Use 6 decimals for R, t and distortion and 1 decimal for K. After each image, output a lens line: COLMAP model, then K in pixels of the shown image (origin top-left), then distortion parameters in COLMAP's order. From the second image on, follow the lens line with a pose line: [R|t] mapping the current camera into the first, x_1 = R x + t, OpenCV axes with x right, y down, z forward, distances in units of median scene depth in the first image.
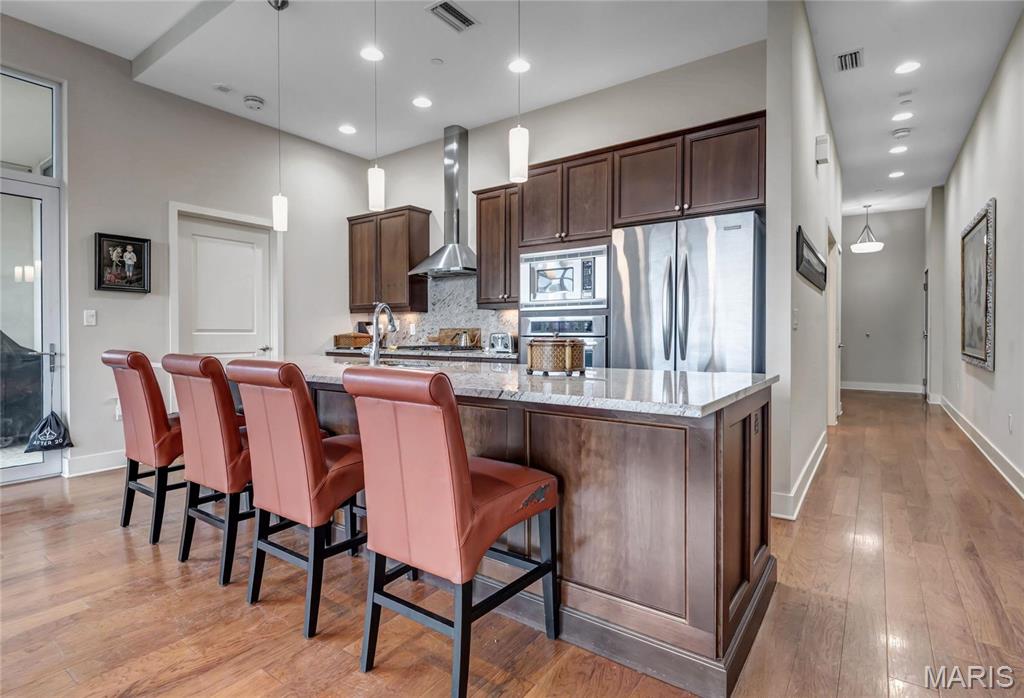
lens RADIAL K [[517.5, 0, 505.4], [0, 517.5, 339.3], [0, 0, 1]] dist [0.001657, 0.000329]
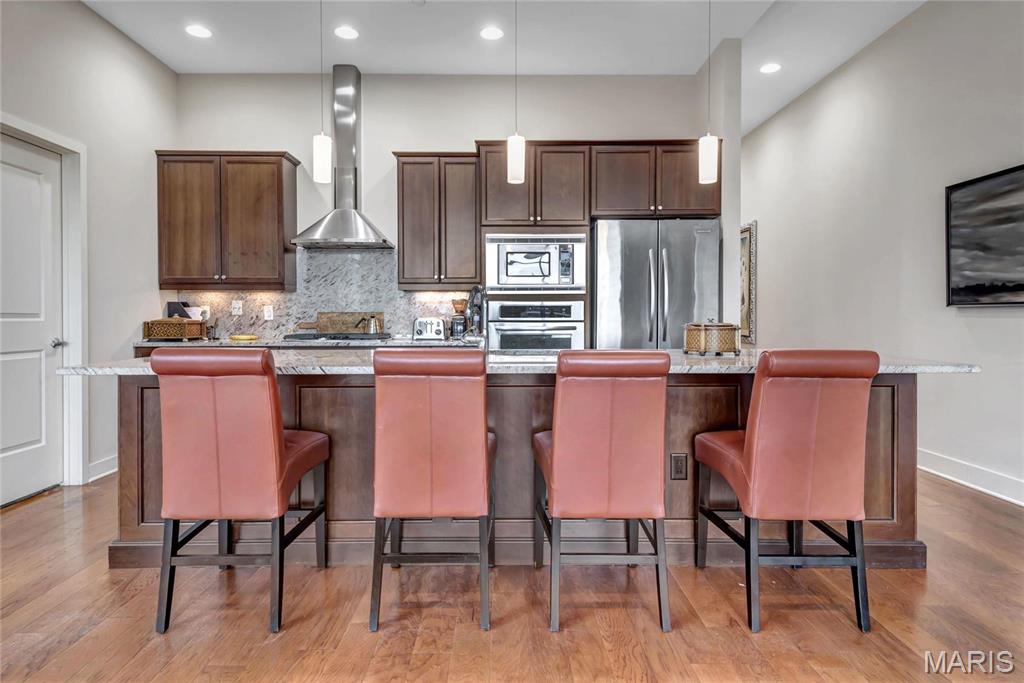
lens RADIAL K [[585.8, 0, 511.2], [0, 585.8, 321.7], [0, 0, 1]] dist [0.009983, -0.000166]
pose [[0.801594, -0.006636, 0.597832, -0.568459], [0.008028, 0.999968, 0.000335, -0.005294], [-0.597815, 0.004531, 0.801622, 0.125545]]
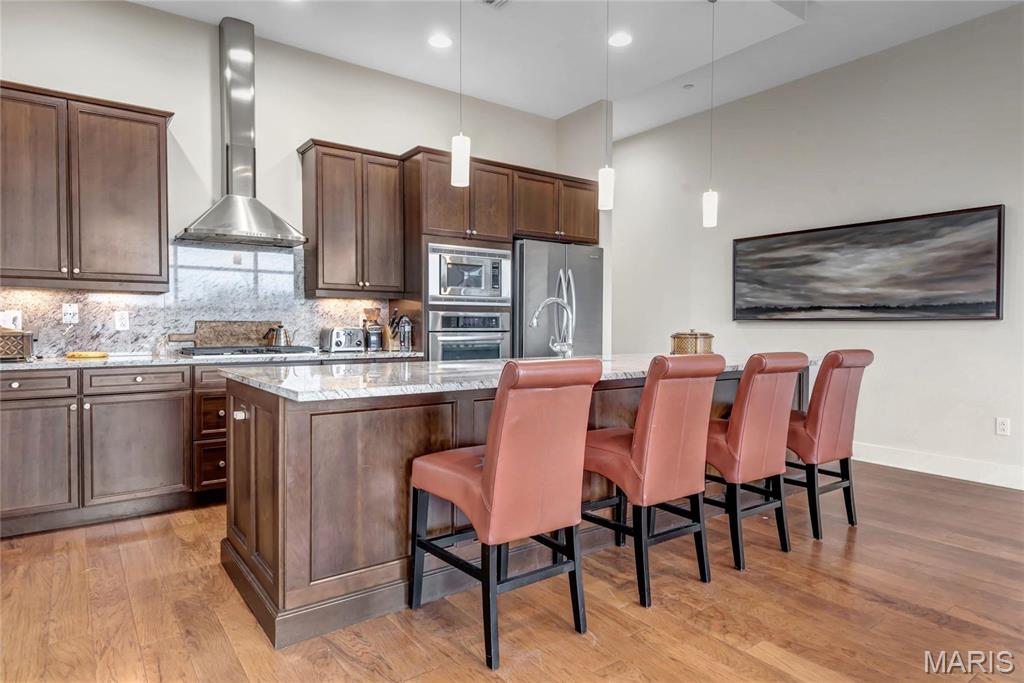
lens RADIAL K [[592.2, 0, 511.8], [0, 592.2, 335.9], [0, 0, 1]] dist [0.007032, -0.002112]
pose [[0.303158, -0.014113, 0.952836, -0.933217], [0.008401, 0.999891, 0.012137, -0.009856], [-0.952903, 0.004325, 0.303243, 0.541410]]
